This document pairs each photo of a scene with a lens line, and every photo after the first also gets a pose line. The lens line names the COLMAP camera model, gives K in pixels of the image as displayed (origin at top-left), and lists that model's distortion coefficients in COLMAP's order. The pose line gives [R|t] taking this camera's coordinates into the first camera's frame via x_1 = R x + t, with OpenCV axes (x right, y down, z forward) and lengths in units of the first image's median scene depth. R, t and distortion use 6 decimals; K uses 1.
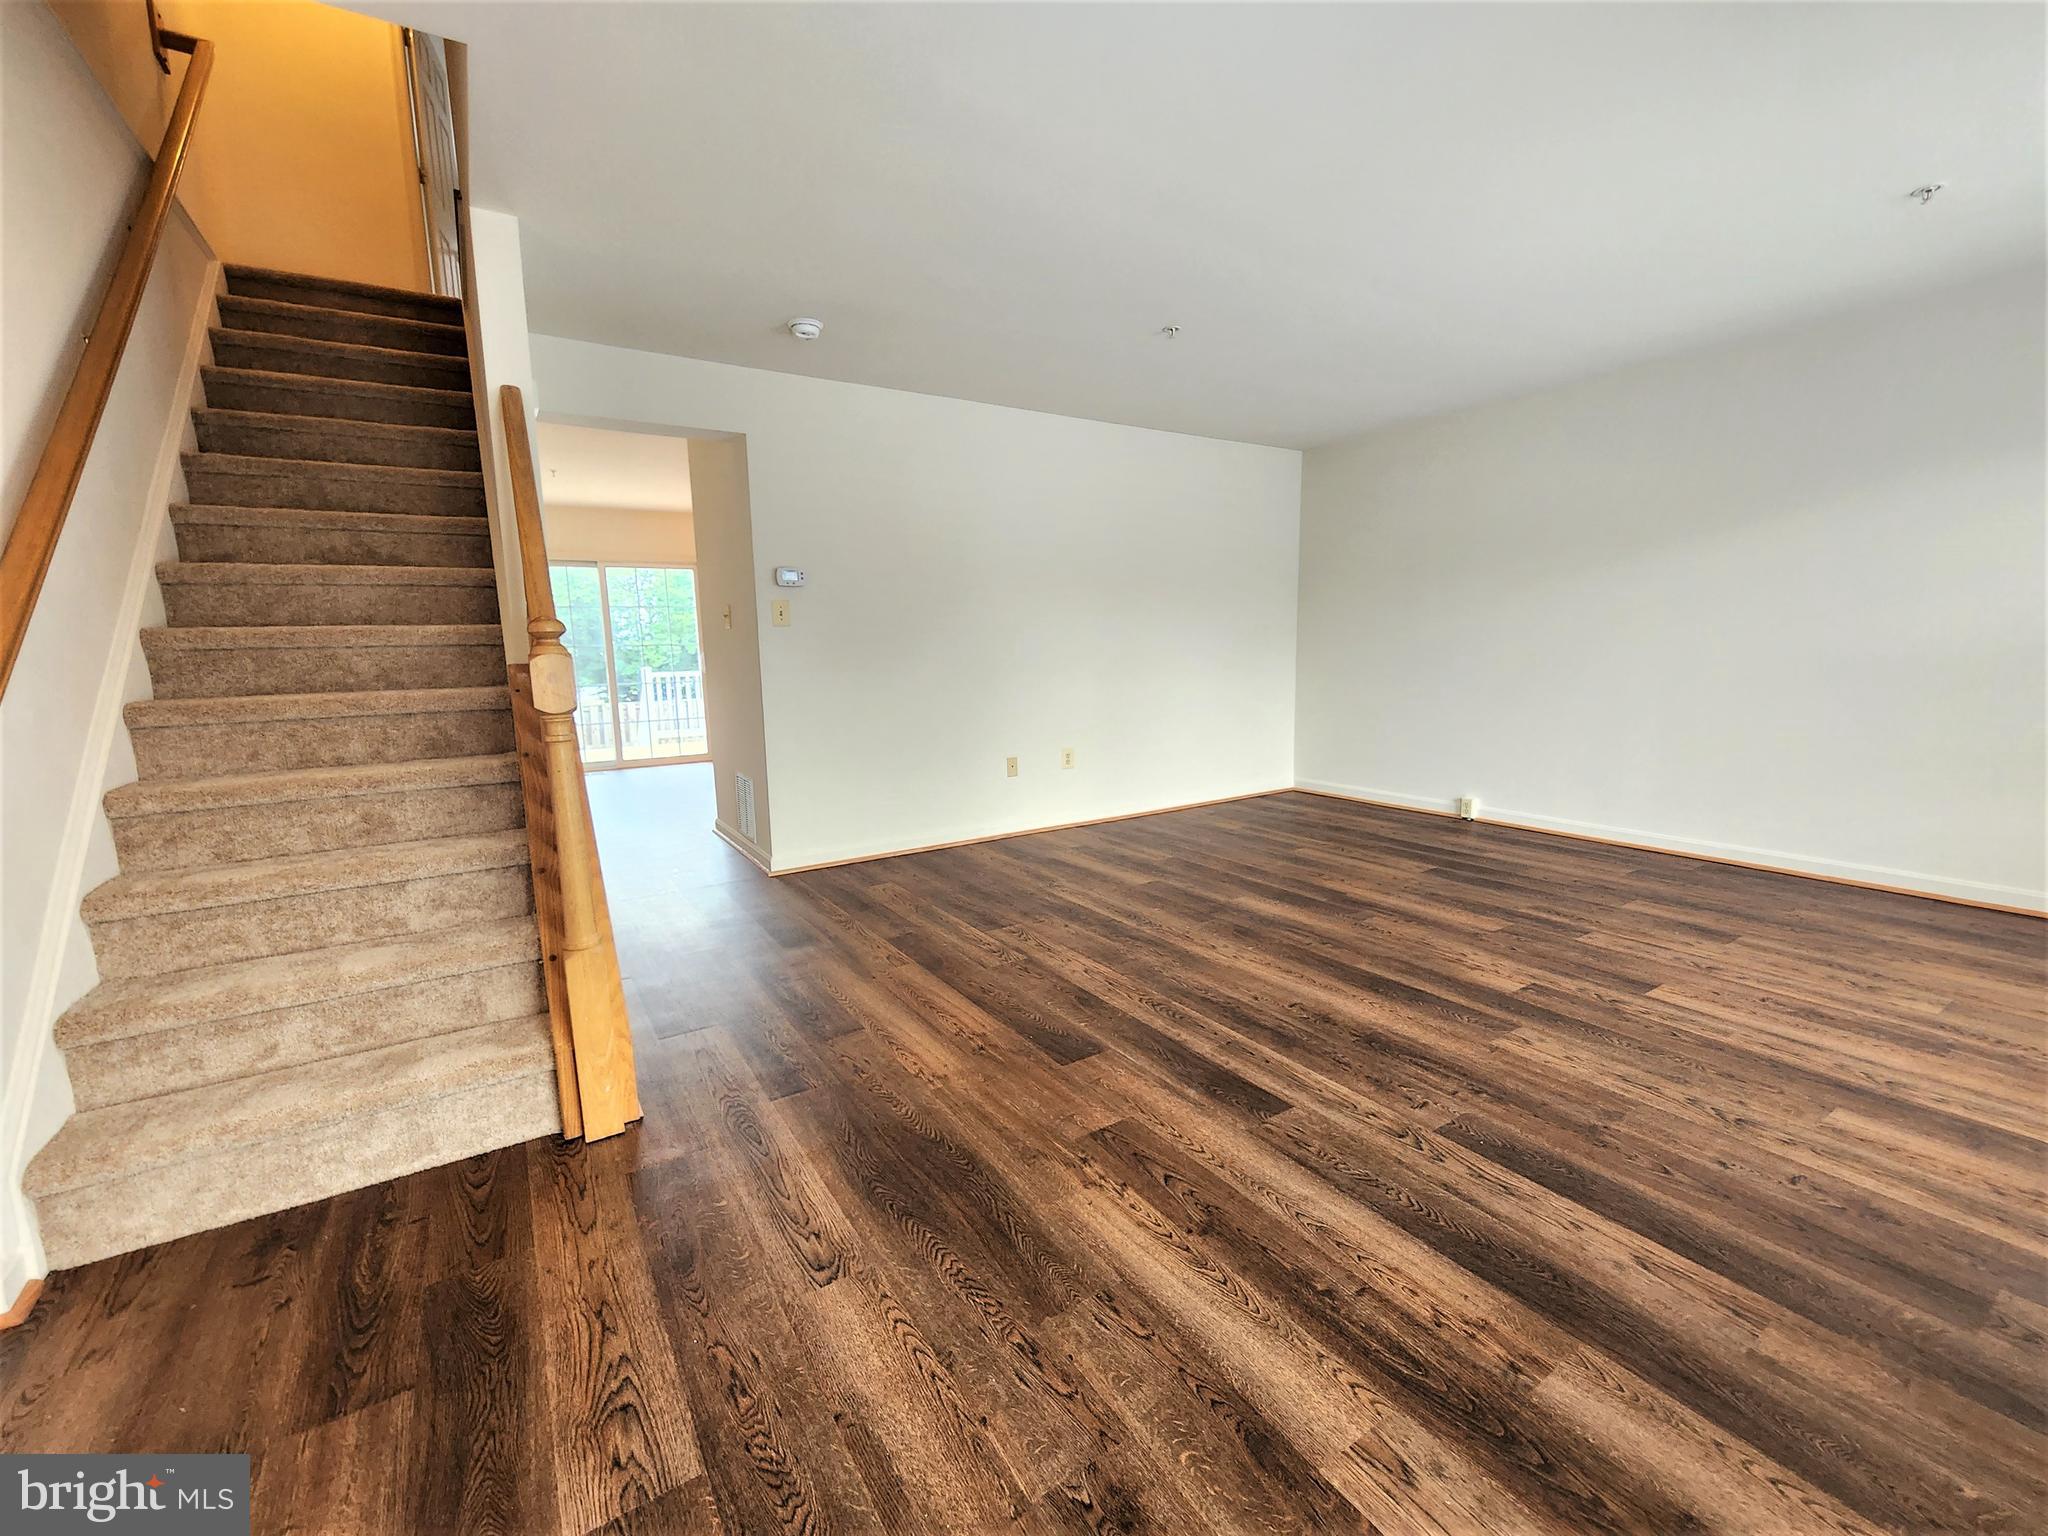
lens RADIAL K [[845.8, 0, 1016.8], [0, 845.8, 766.7], [0, 0, 1]] dist [0.002057, -0.002987]
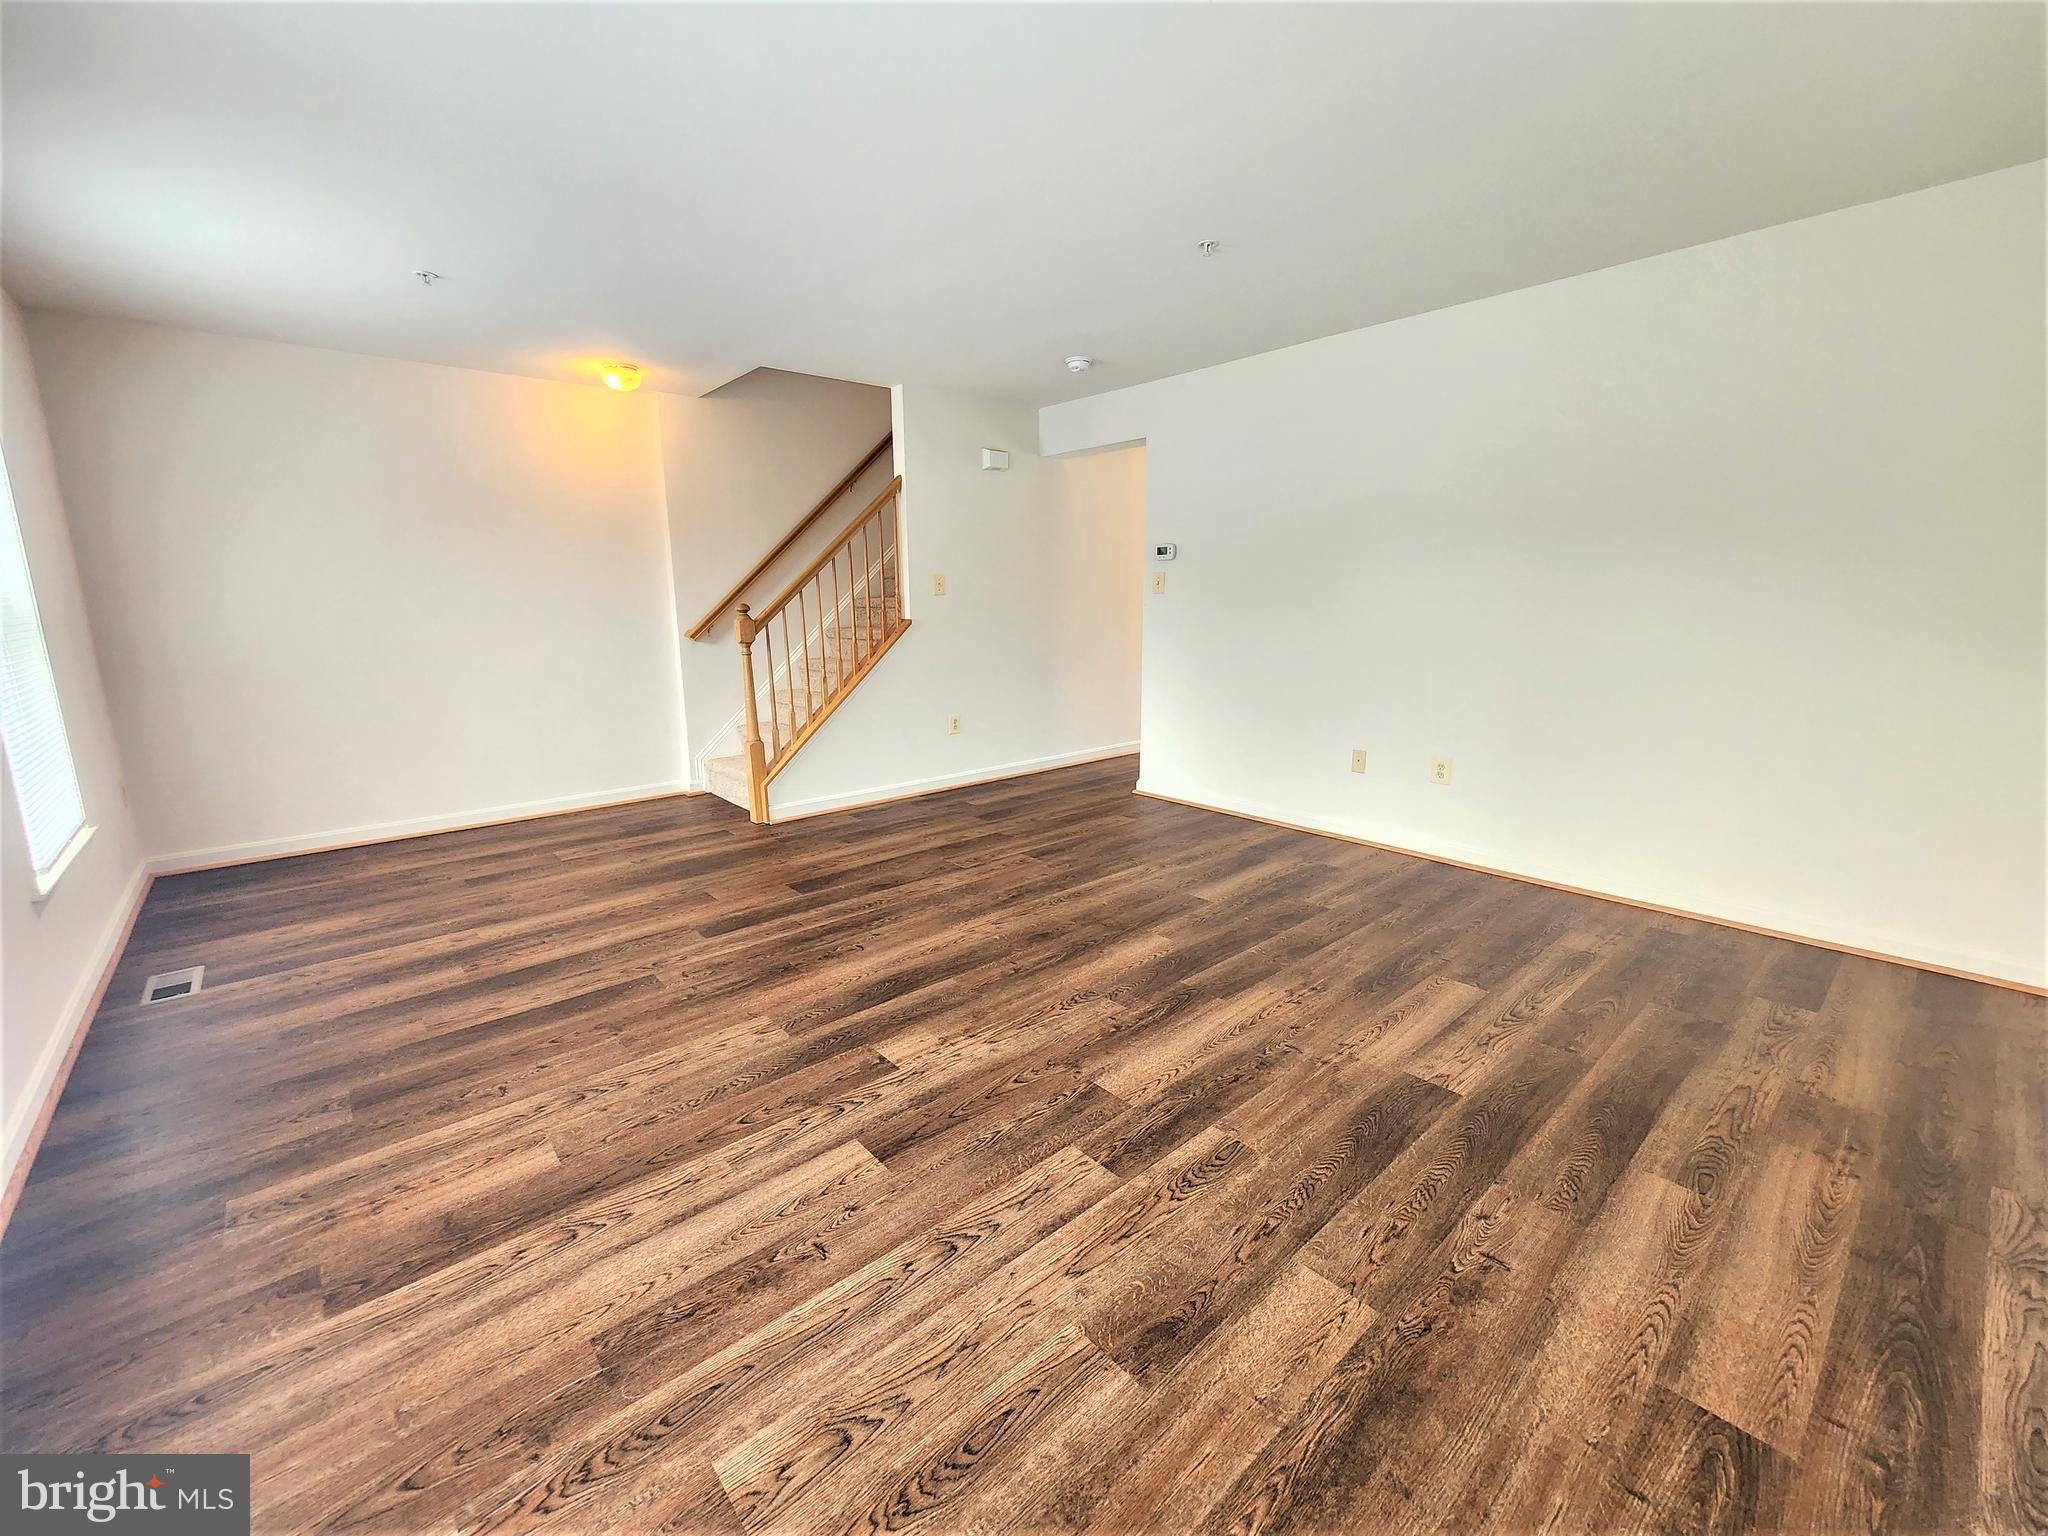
lens RADIAL K [[845.8, 0, 1034.6], [0, 845.8, 761.1], [0, 0, 1]] dist [0.002057, -0.002987]
pose [[0.156472, 0.214639, -0.964078, 1.480941], [-0.134673, 0.971621, 0.194461, -0.234322], [0.978458, 0.099407, 0.180938, 1.029169]]
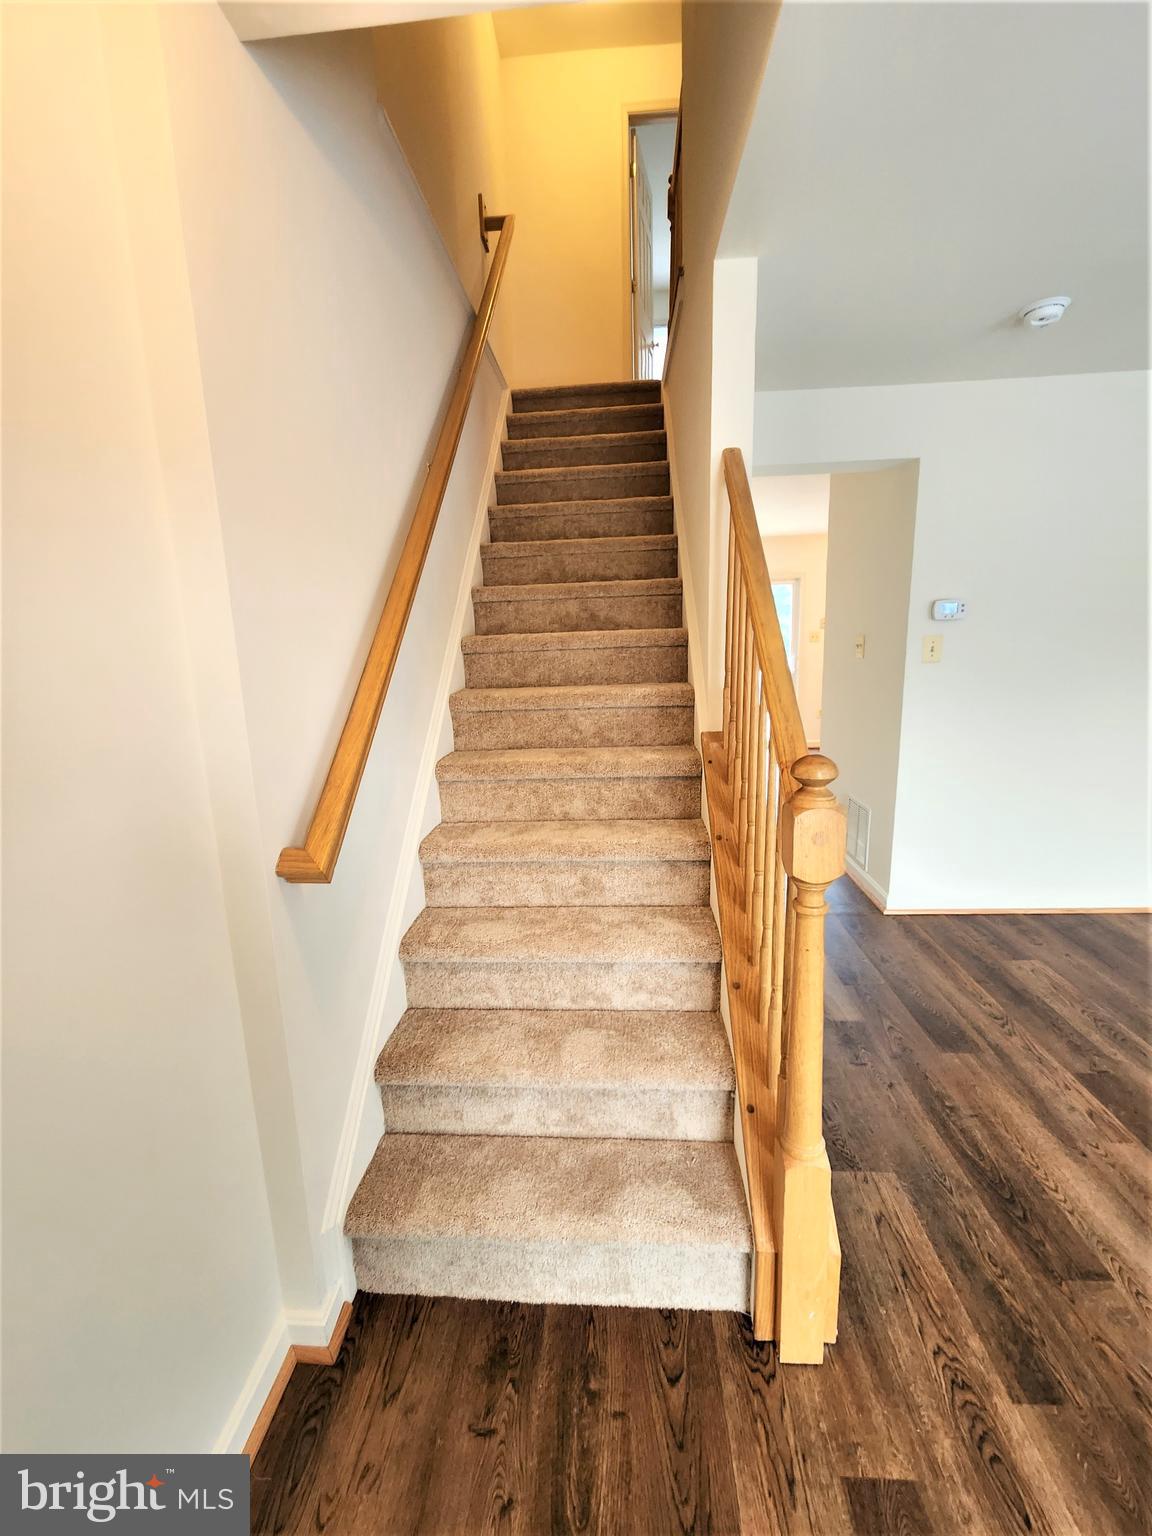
lens RADIAL K [[634.3, 0, 567.3], [0, 634.3, 769.5], [0, 0, 1]] dist [0.002057, -0.002987]
pose [[0.804648, 0.118206, -0.581867, -0.290969], [-0.070465, 0.992068, 0.104095, -0.150854], [0.589556, -0.042759, 0.806595, 0.294767]]
